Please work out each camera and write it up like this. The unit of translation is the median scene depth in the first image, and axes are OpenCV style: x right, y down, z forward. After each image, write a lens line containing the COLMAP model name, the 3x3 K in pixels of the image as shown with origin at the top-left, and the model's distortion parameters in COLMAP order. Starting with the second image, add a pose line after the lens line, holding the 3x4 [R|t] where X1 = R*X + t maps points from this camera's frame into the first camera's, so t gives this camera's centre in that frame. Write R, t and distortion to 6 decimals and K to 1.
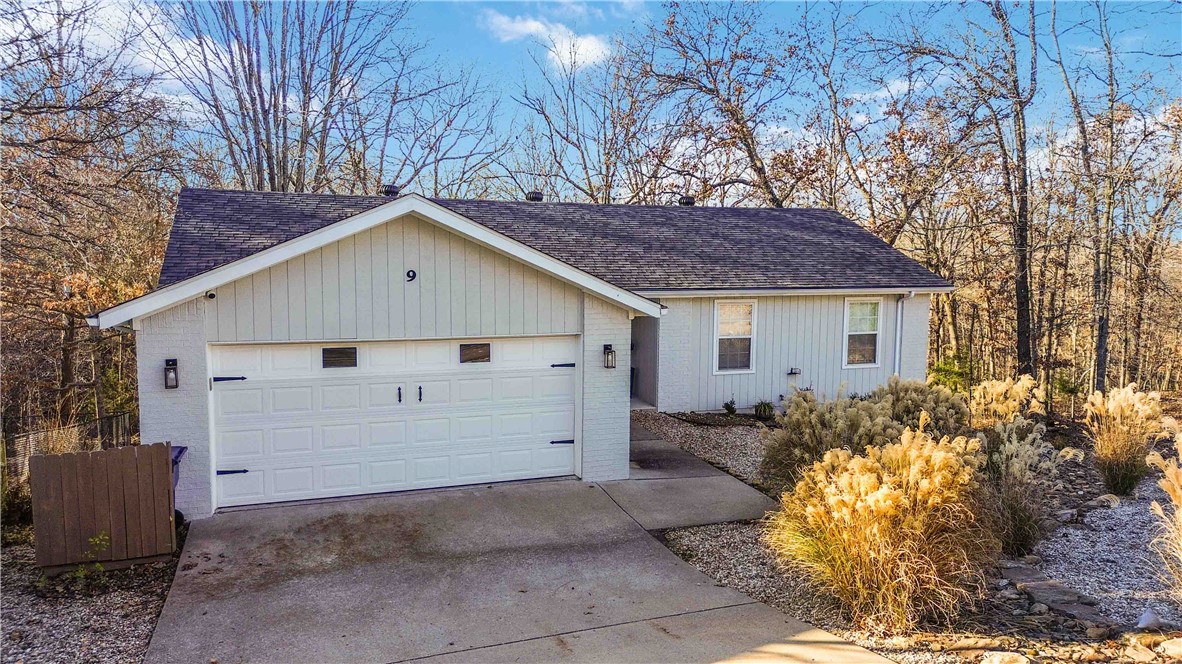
lens RADIAL K [[819.3, 0, 591.0], [0, 819.3, 332.0], [0, 0, 1]] dist [0.066893, -0.059637]
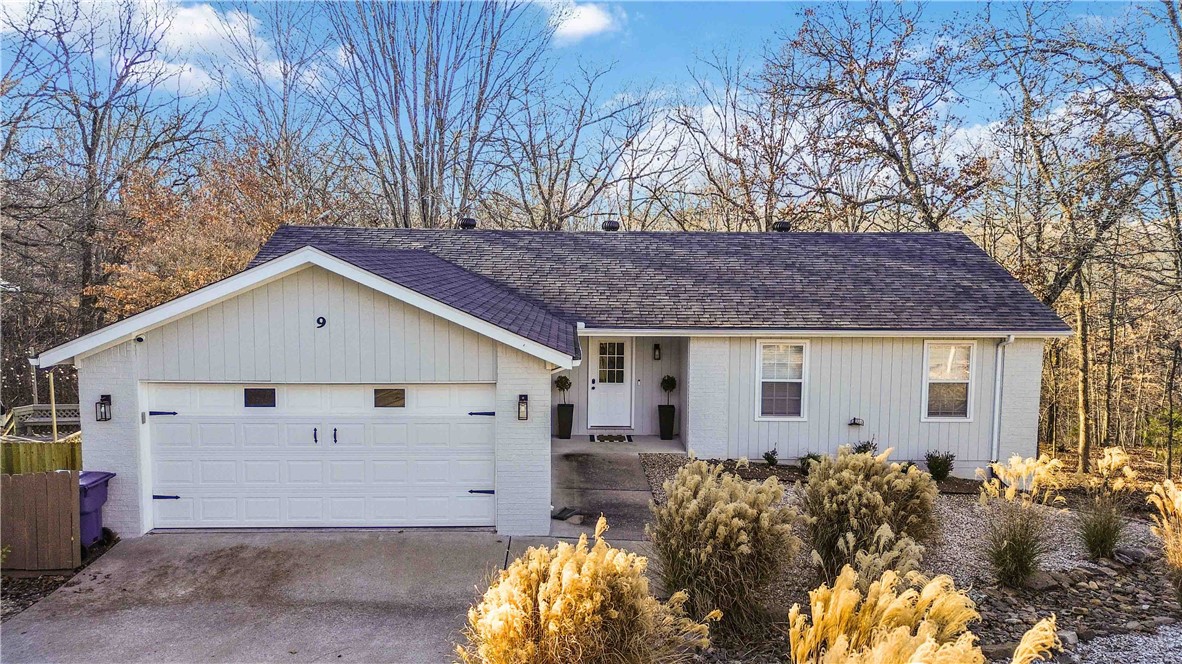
lens RADIAL K [[819.3, 0, 591.0], [0, 819.3, 332.0], [0, 0, 1]] dist [0.066893, -0.059637]
pose [[0.949310, 0.027609, -0.313127, 0.412417], [-0.030713, 0.999516, -0.004983, -0.058673], [0.312838, 0.014347, 0.949698, 0.109375]]
